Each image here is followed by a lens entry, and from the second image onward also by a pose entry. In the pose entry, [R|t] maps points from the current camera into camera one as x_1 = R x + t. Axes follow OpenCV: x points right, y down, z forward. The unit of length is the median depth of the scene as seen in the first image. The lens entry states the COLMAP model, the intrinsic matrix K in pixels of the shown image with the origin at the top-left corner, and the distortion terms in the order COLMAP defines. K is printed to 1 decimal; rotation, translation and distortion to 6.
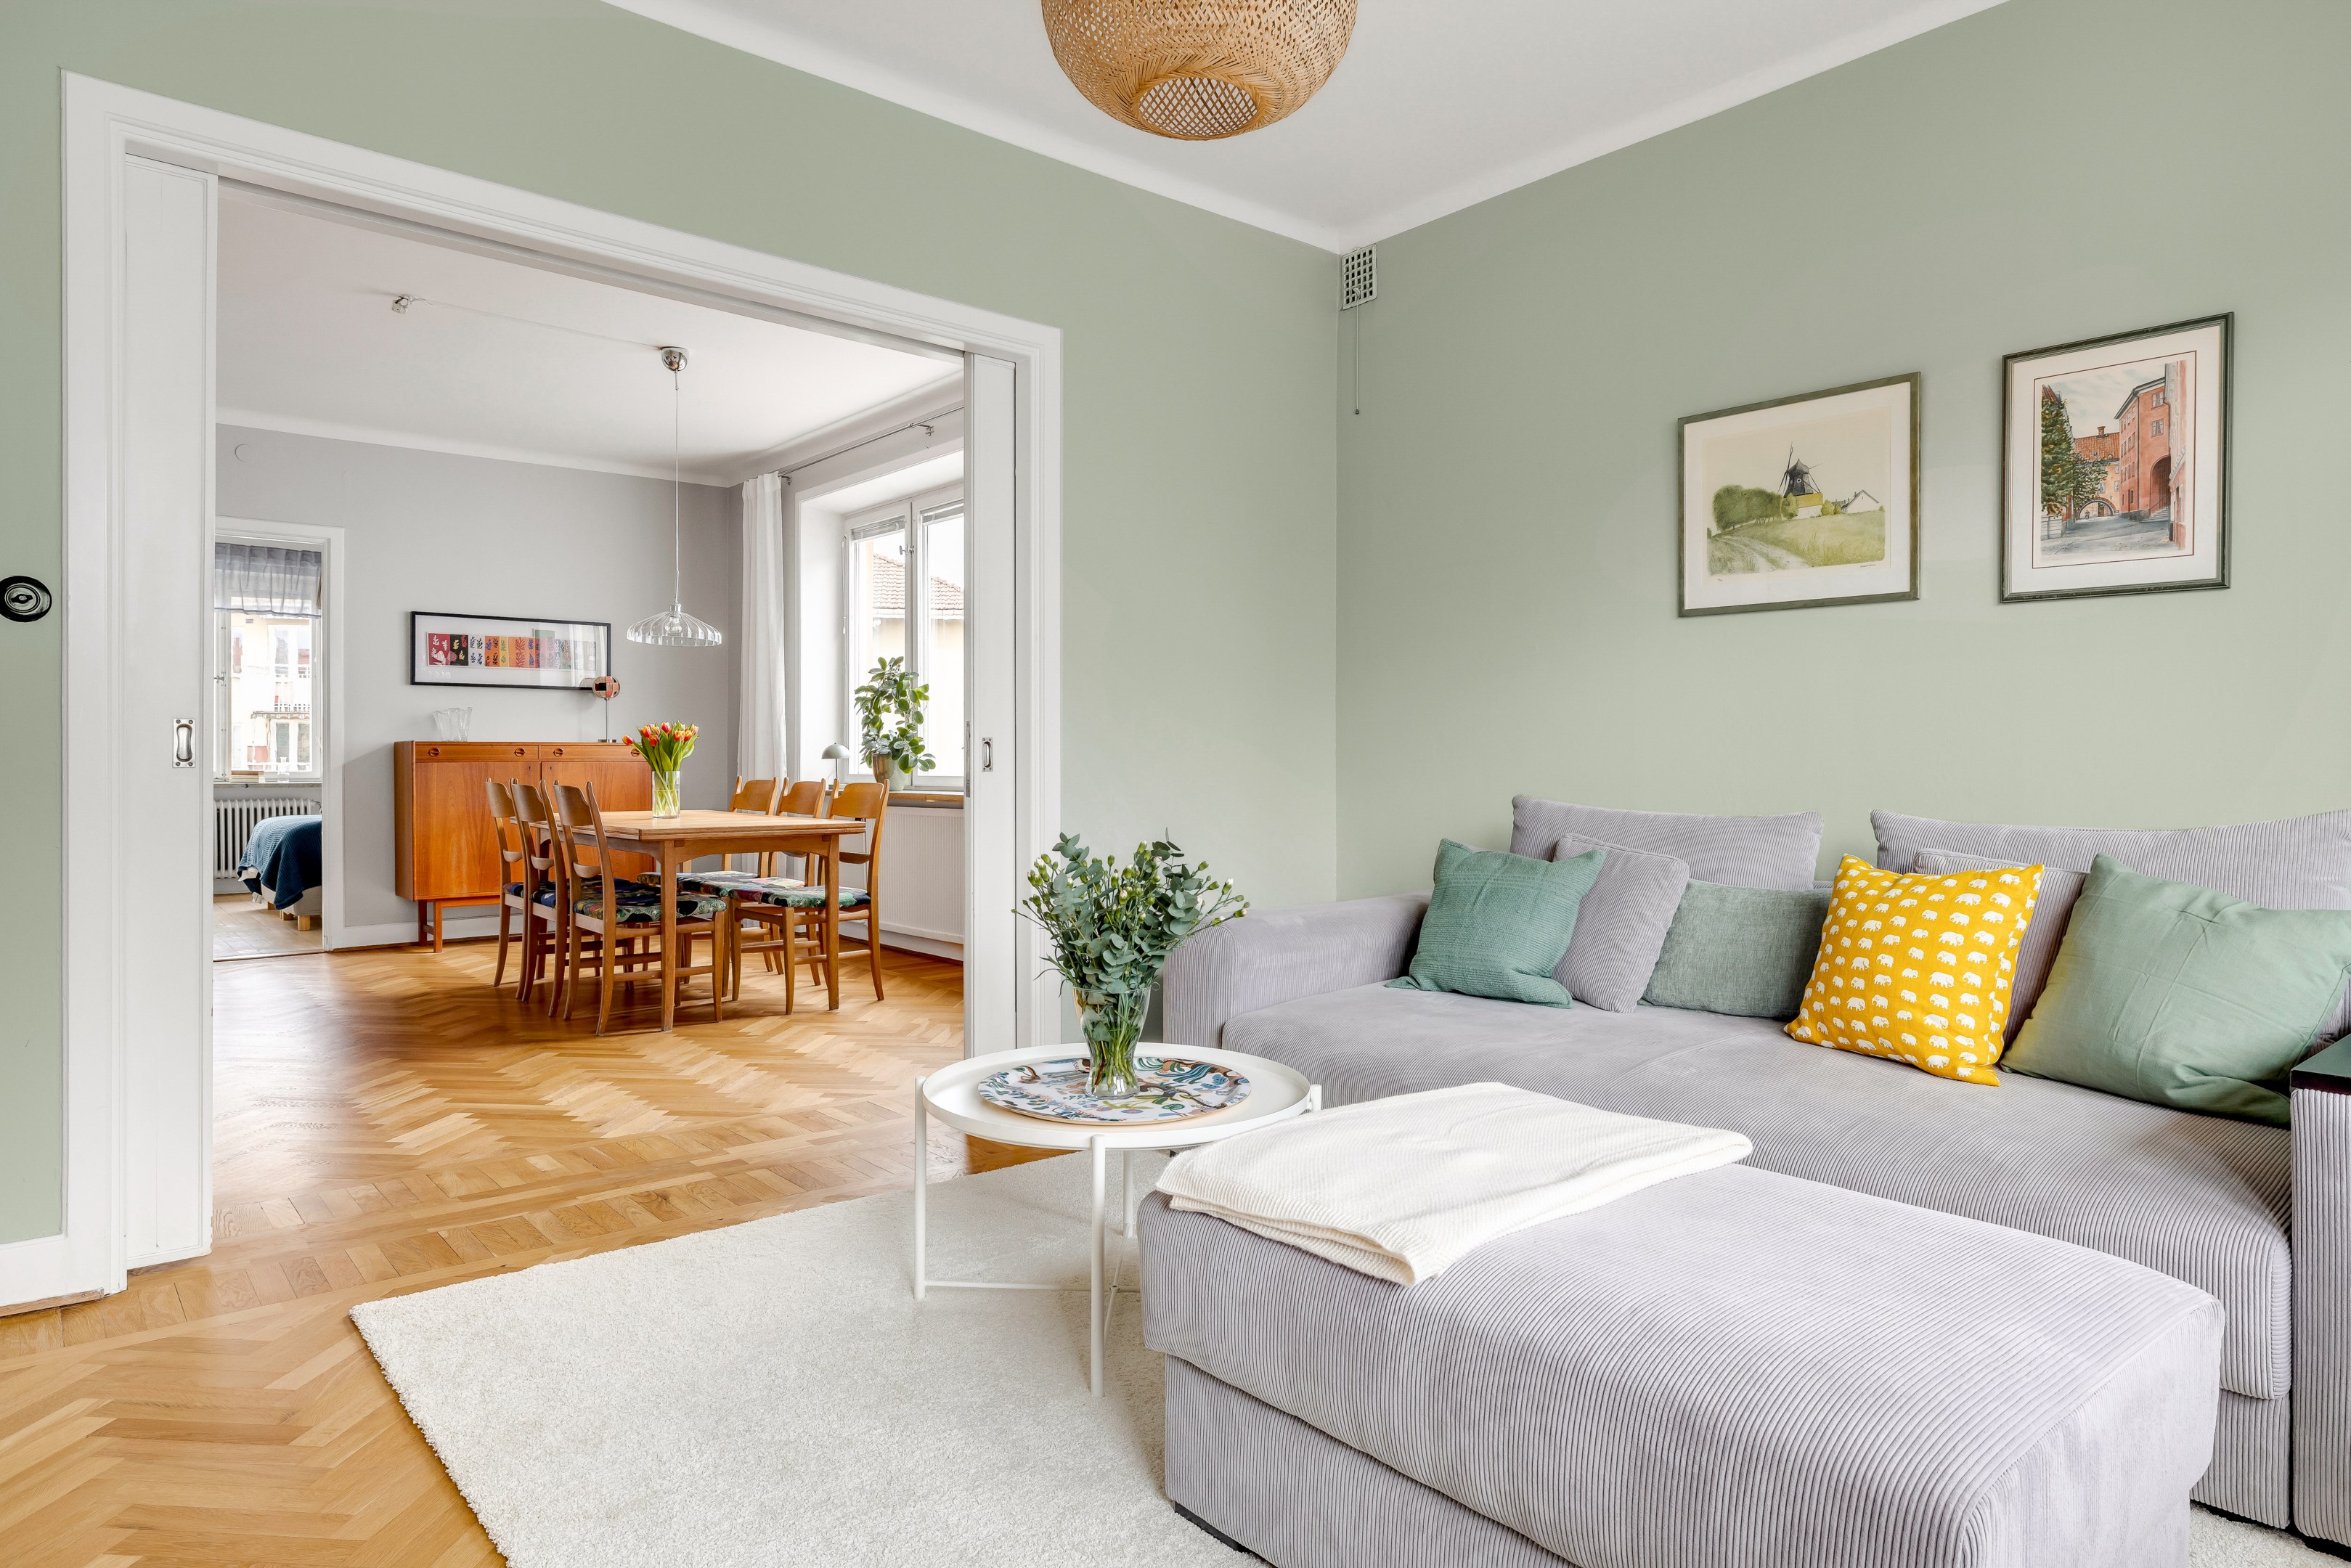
lens RADIAL K [[1681.9, 0, 1171.4], [0, 1681.9, 778.5], [0, 0, 1]] dist [-0.004846, 0.002798]
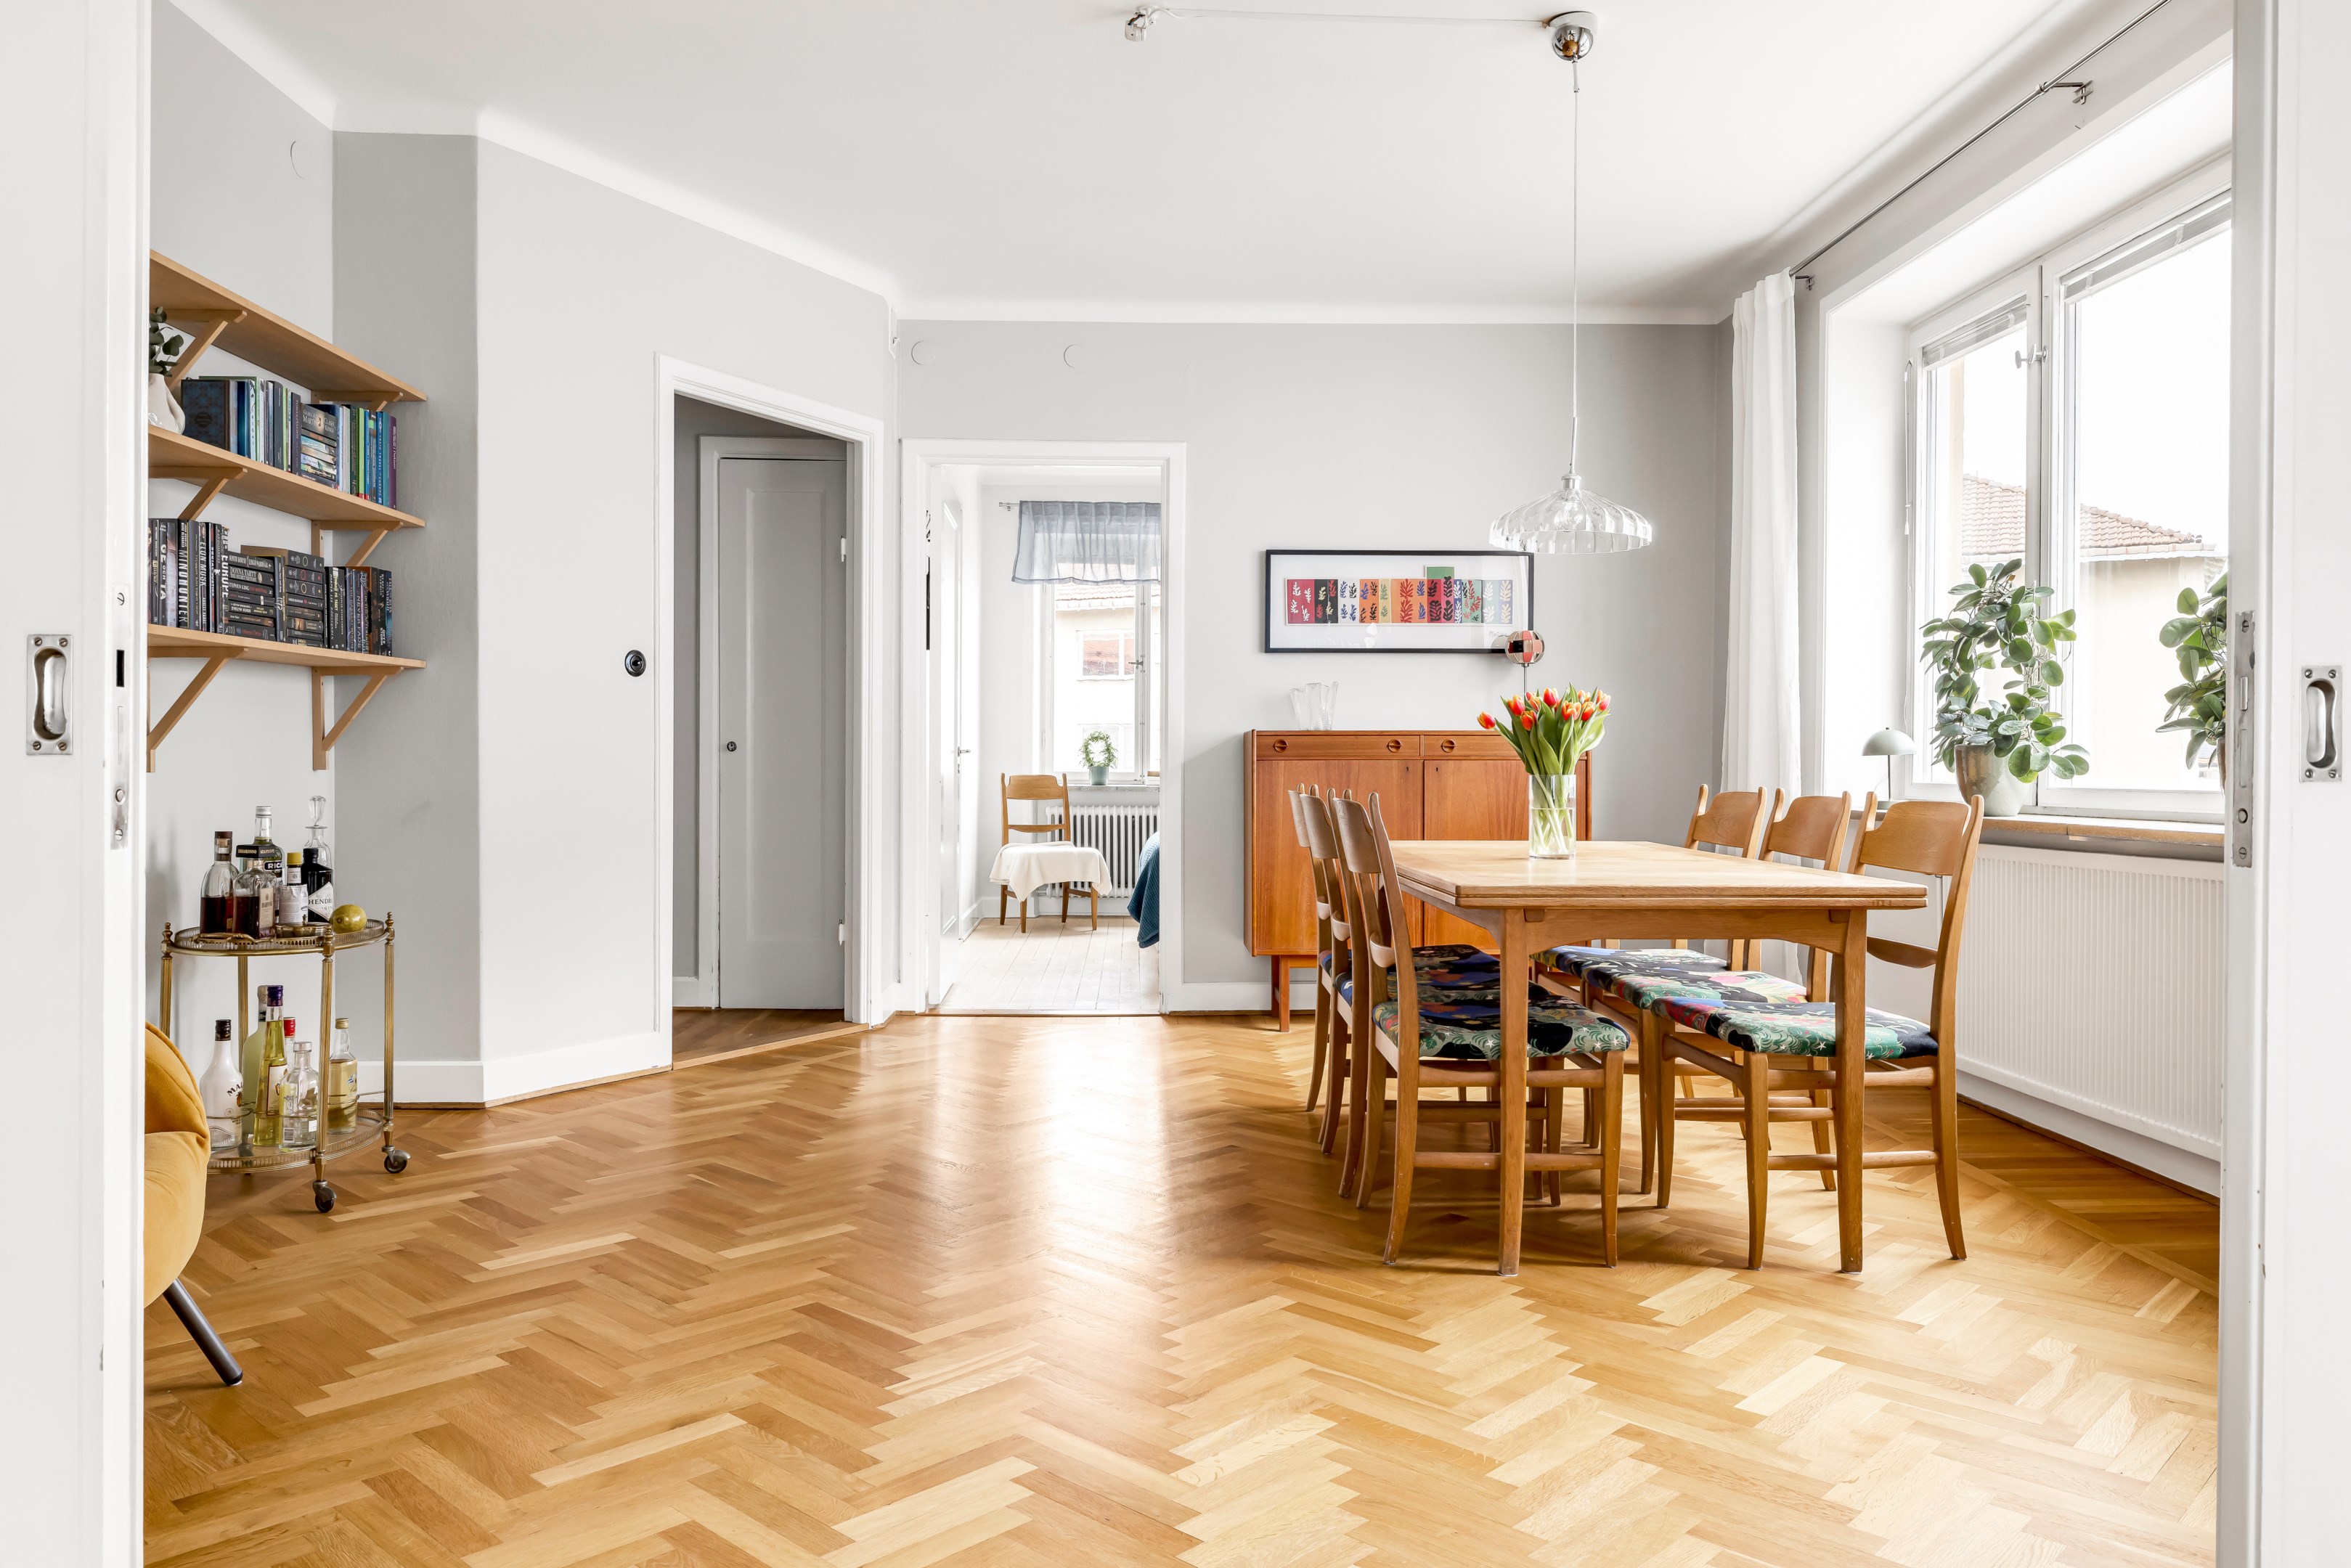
lens RADIAL K [[1681.9, 0, 1171.4], [0, 1681.9, 778.5], [0, 0, 1]] dist [-0.004846, 0.002798]
pose [[0.808026, 0.008368, -0.589087, -0.065198], [-0.010069, 0.999949, 0.000394, -0.001868], [0.589060, 0.005613, 0.808070, 0.426905]]
